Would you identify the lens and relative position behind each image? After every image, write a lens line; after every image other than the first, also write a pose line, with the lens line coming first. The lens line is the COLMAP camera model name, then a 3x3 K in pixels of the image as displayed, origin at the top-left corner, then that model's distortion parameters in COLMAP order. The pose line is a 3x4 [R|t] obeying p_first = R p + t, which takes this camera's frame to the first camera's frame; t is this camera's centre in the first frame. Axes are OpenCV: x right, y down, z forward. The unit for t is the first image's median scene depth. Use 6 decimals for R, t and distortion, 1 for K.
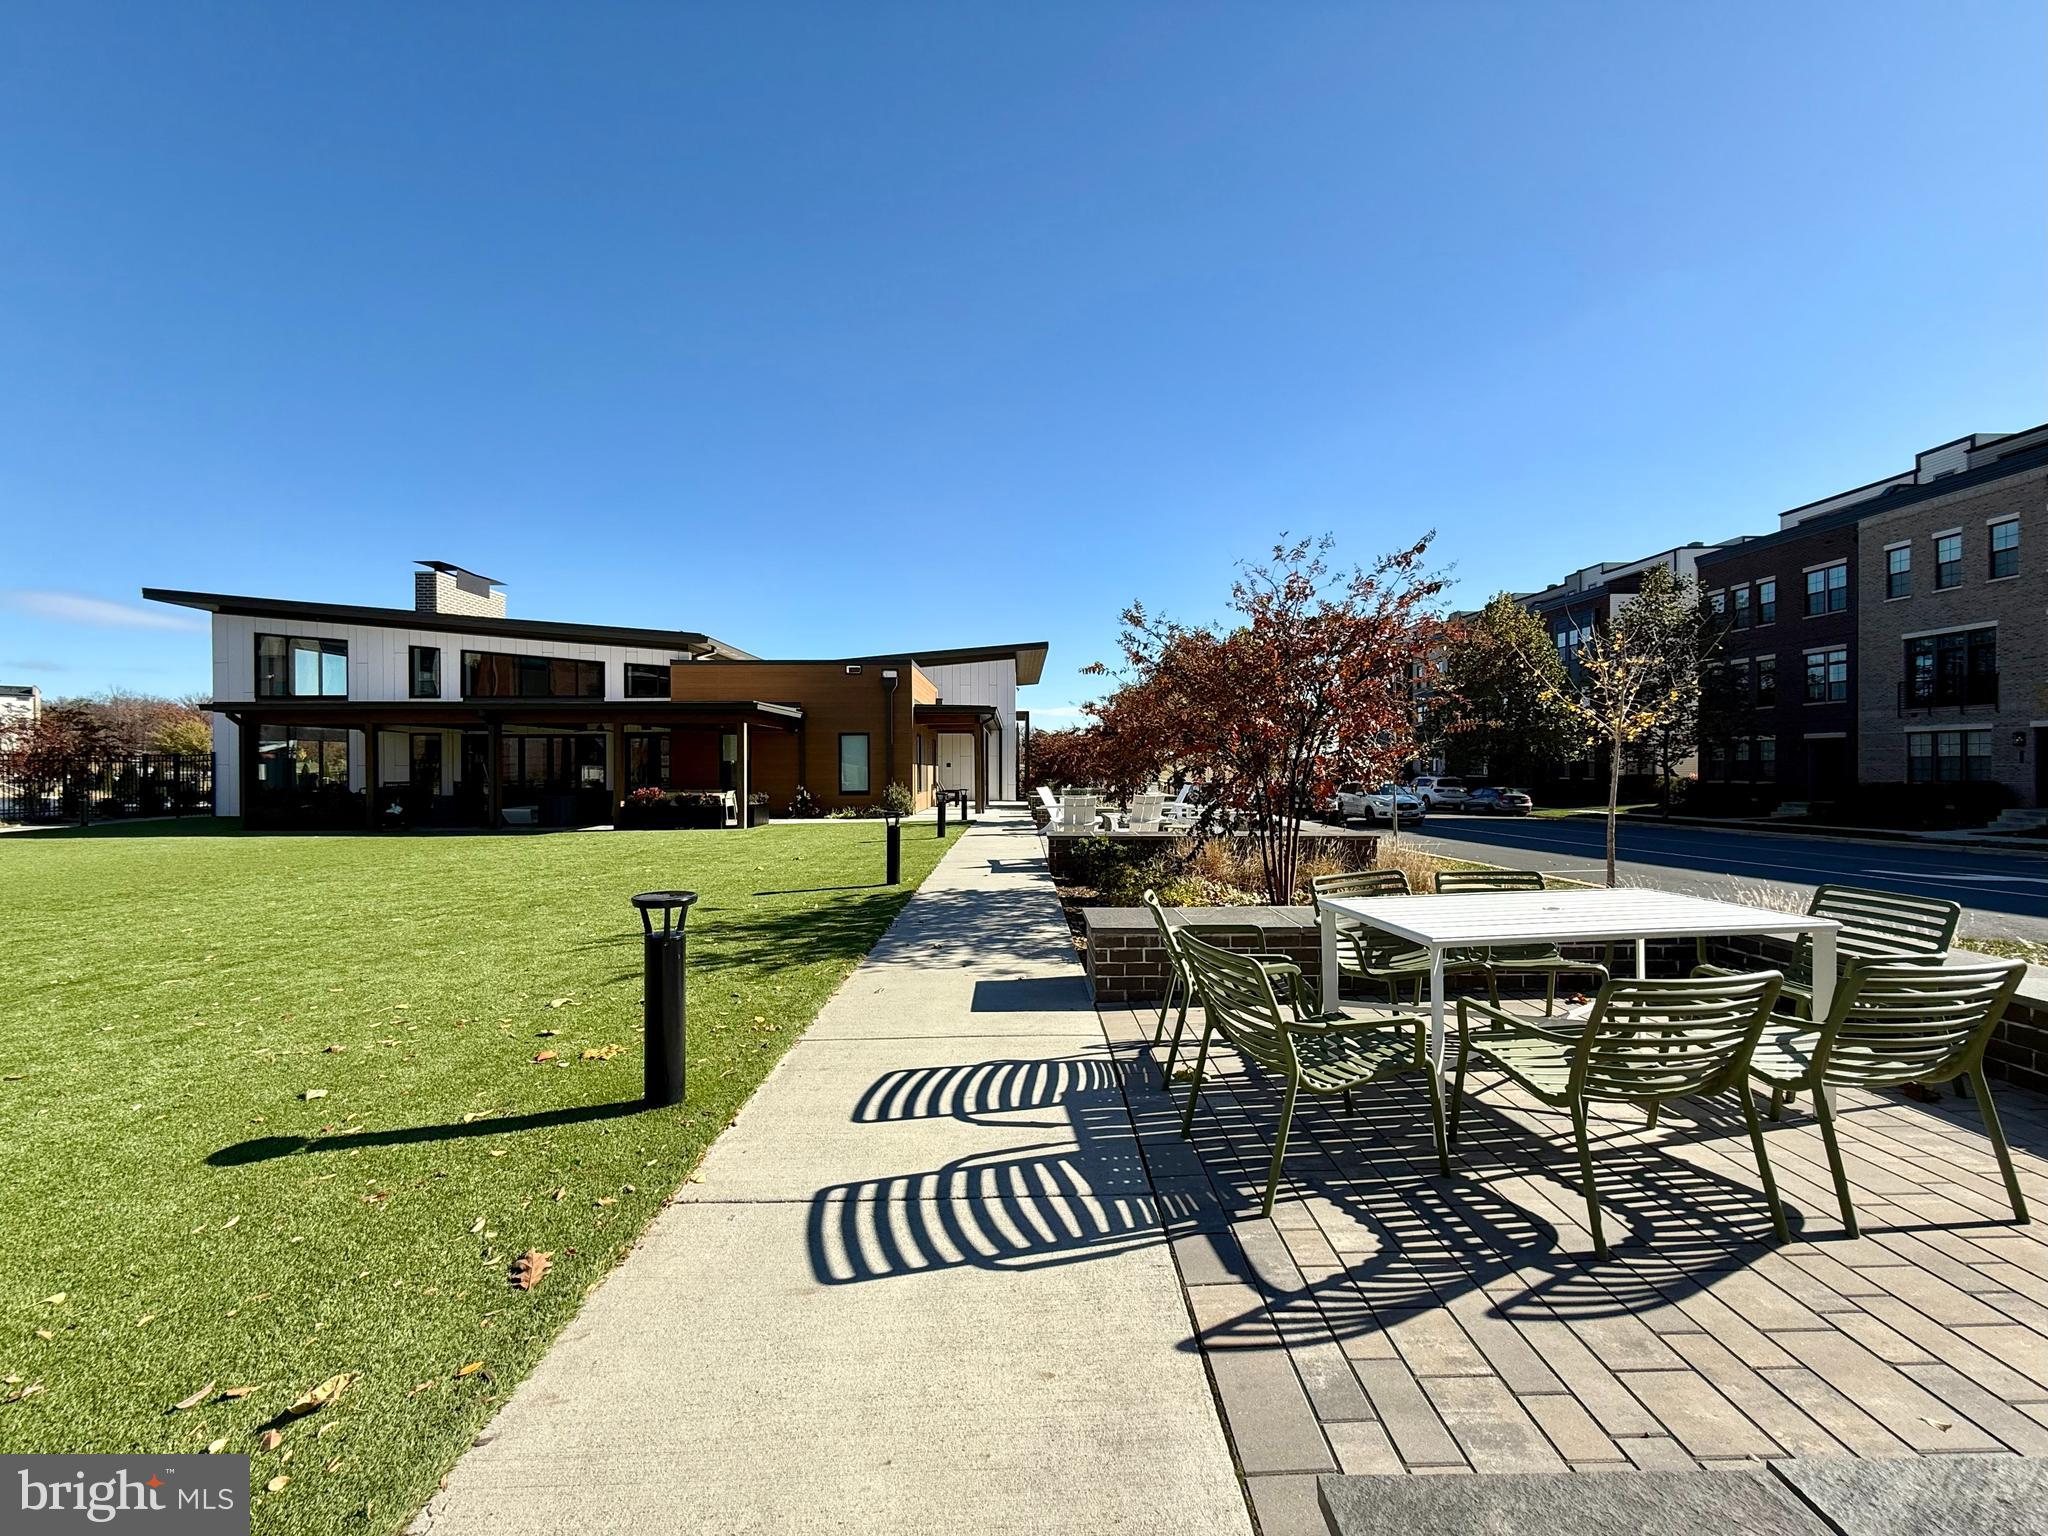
lens RADIAL K [[818.5, 0, 1024.0], [0, 818.5, 768.0], [0, 0, 1]] dist [0.000960, 0.000137]
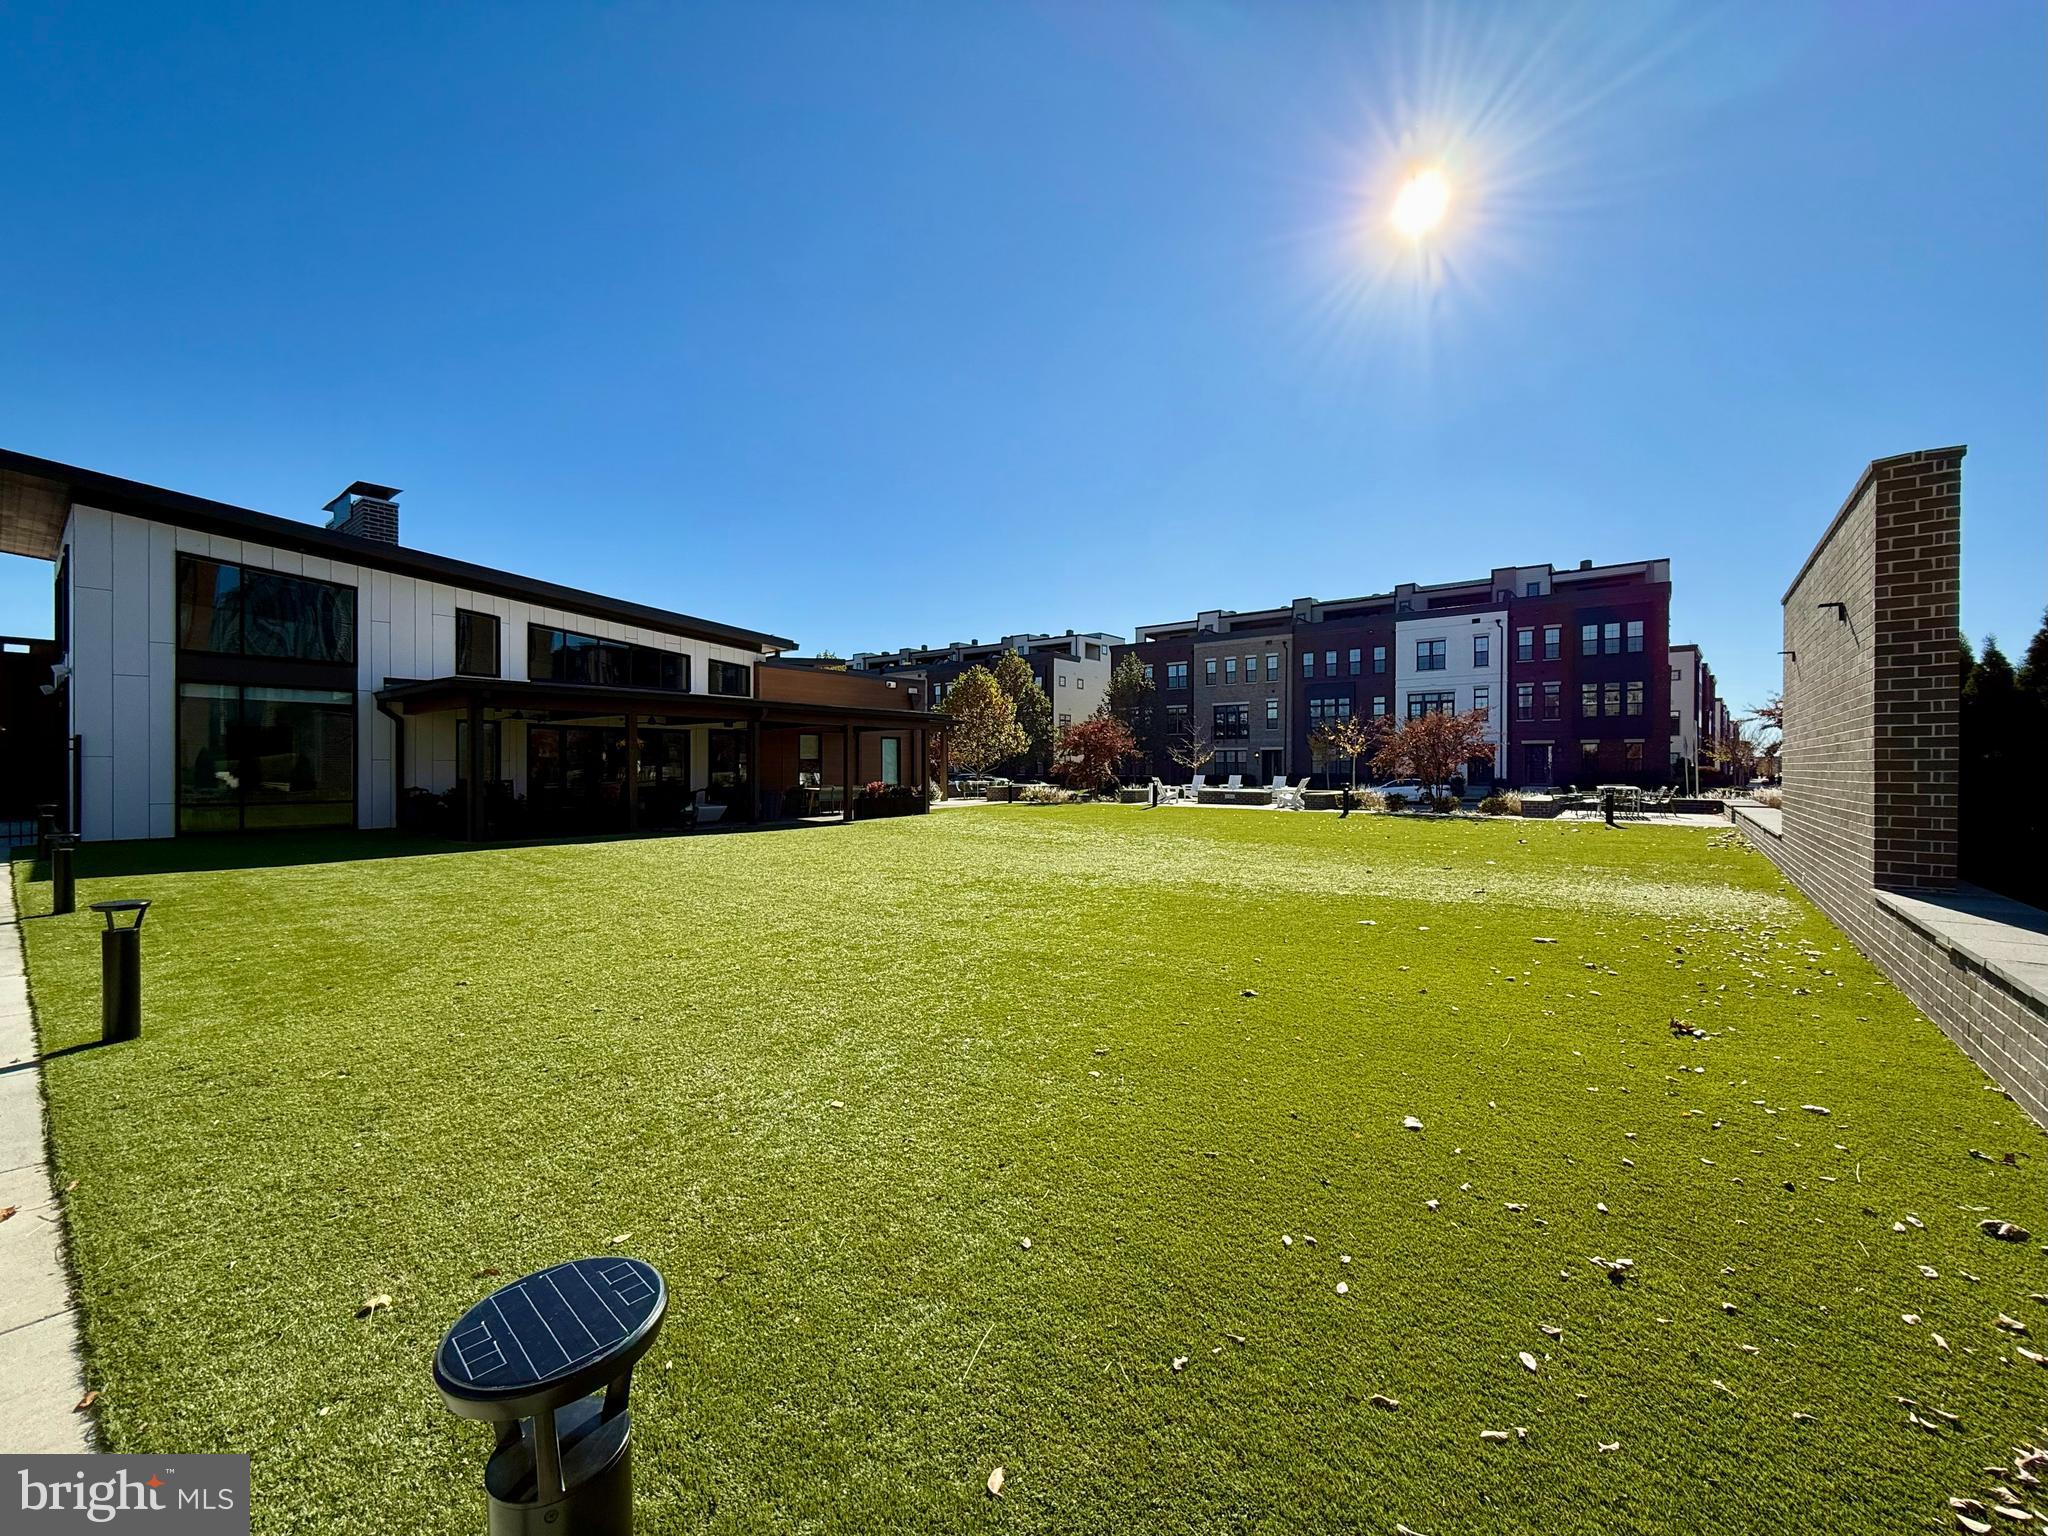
lens RADIAL K [[818.5, 0, 1024.0], [0, 818.5, 768.0], [0, 0, 1]] dist [0.000960, 0.000137]
pose [[0.628953, 0.000775, 0.777443, -2.136994], [0.002874, 0.999990, -0.003321, 0.016301], [-0.777438, 0.004324, 0.628945, 0.176505]]
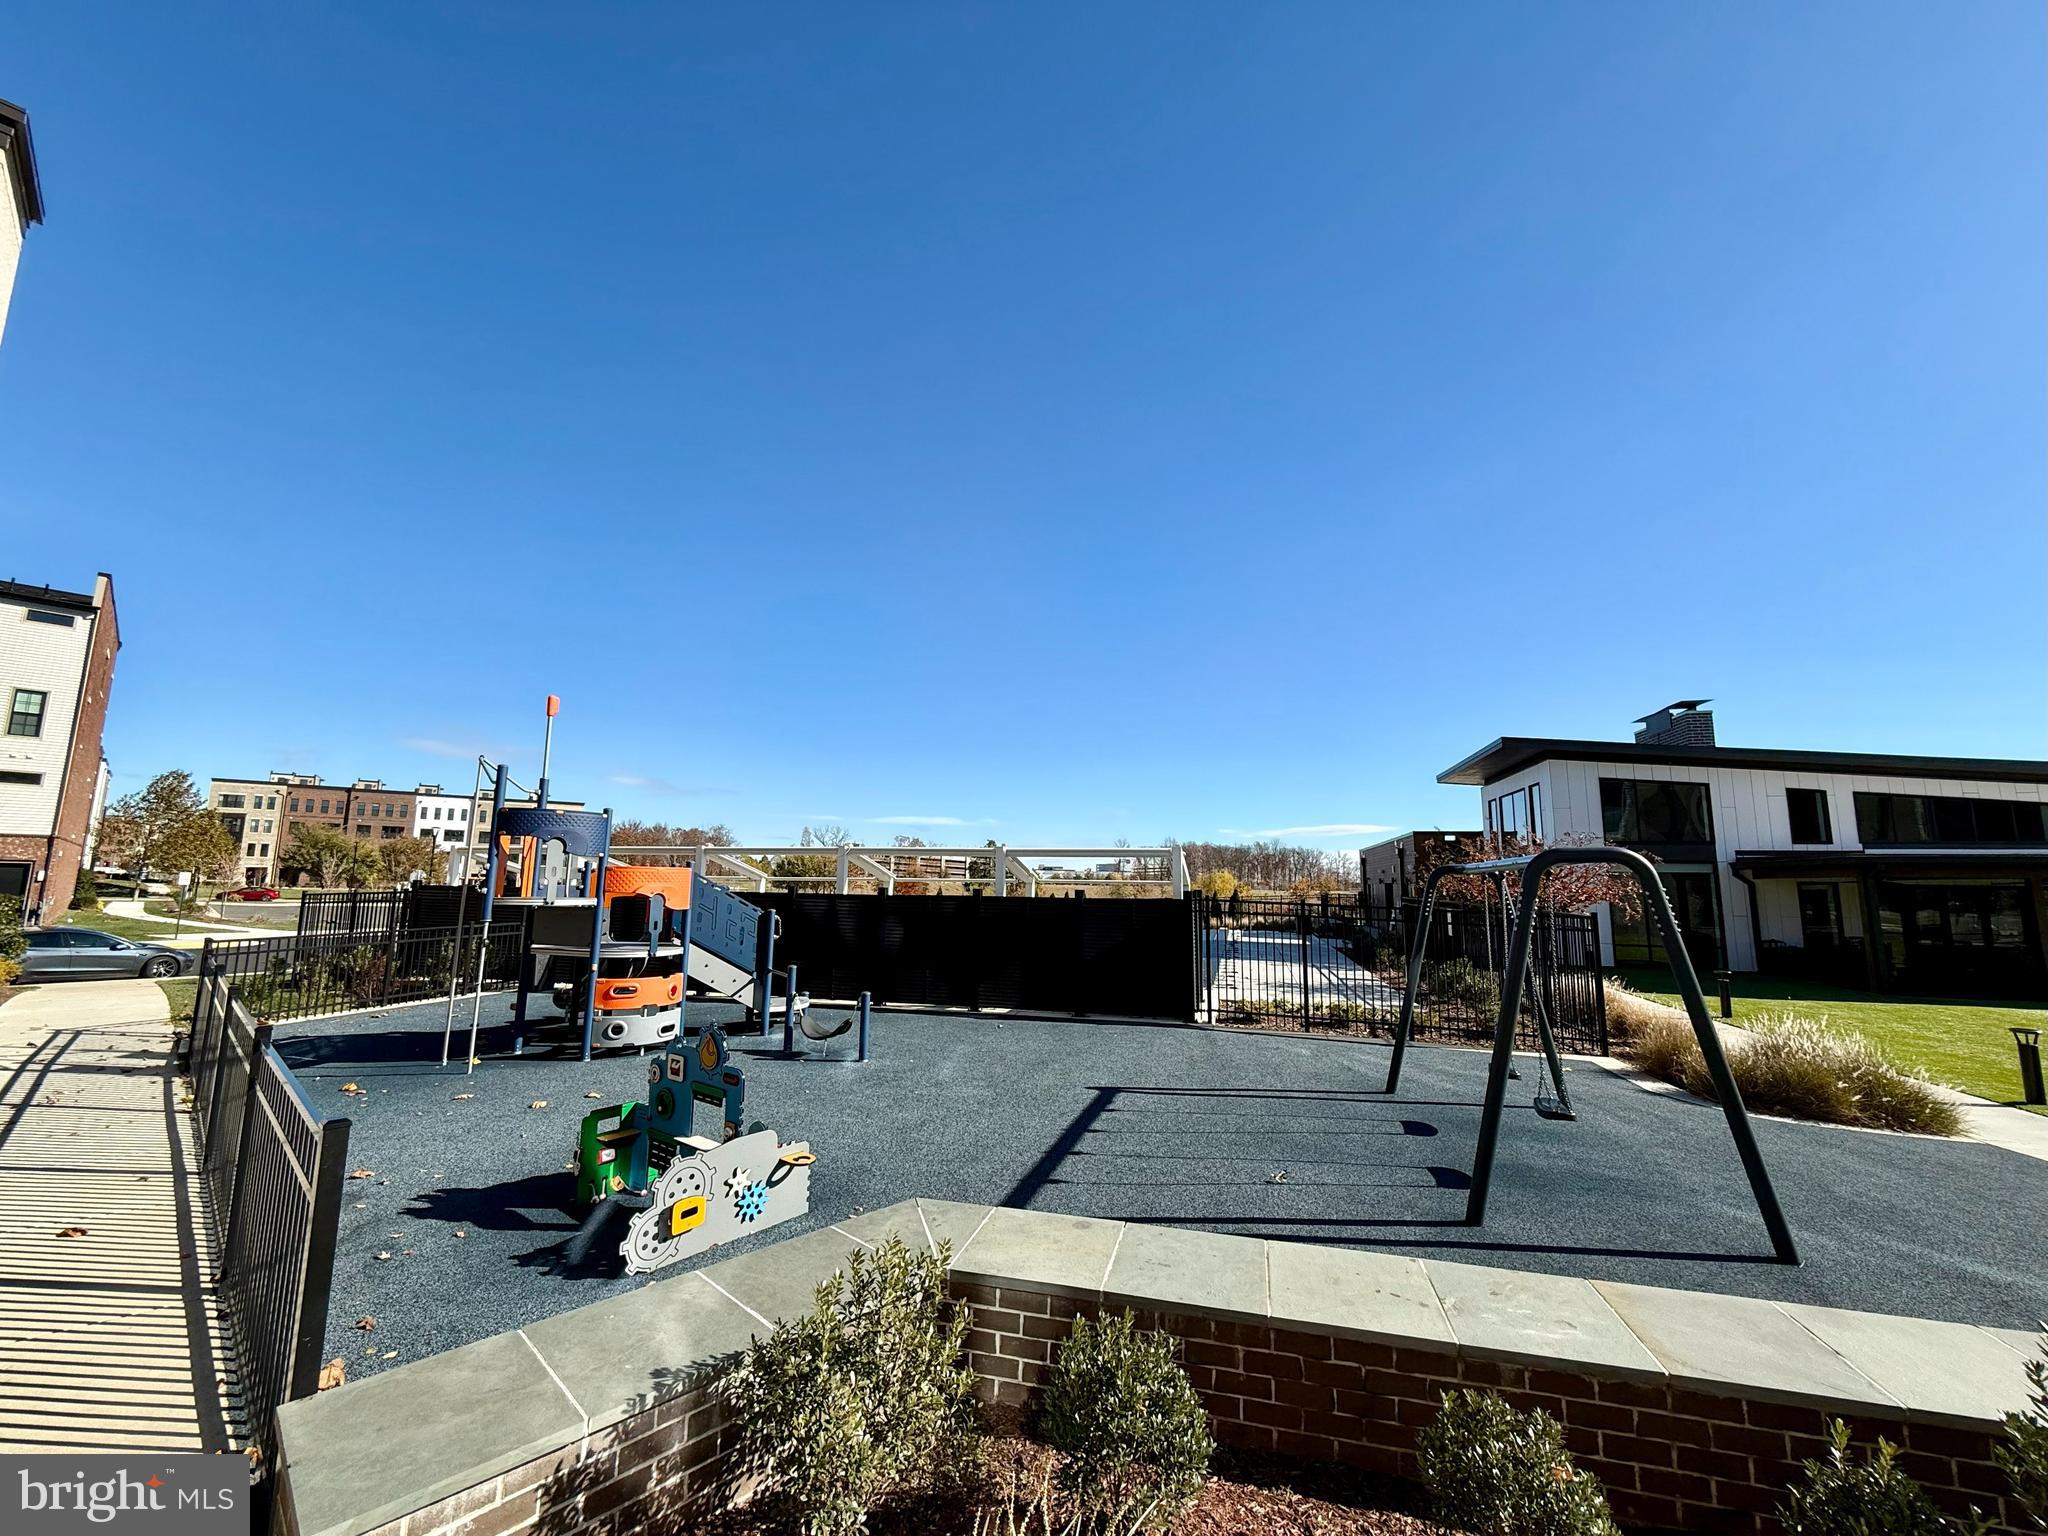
lens RADIAL K [[818.5, 0, 1024.0], [0, 818.5, 768.0], [0, 0, 1]] dist [0.000960, 0.000137]
pose [[0.963597, -0.020903, -0.266542, -2.813033], [-0.019748, 0.988651, -0.148925, -0.032885], [0.266630, 0.148768, 0.952248, -0.270987]]
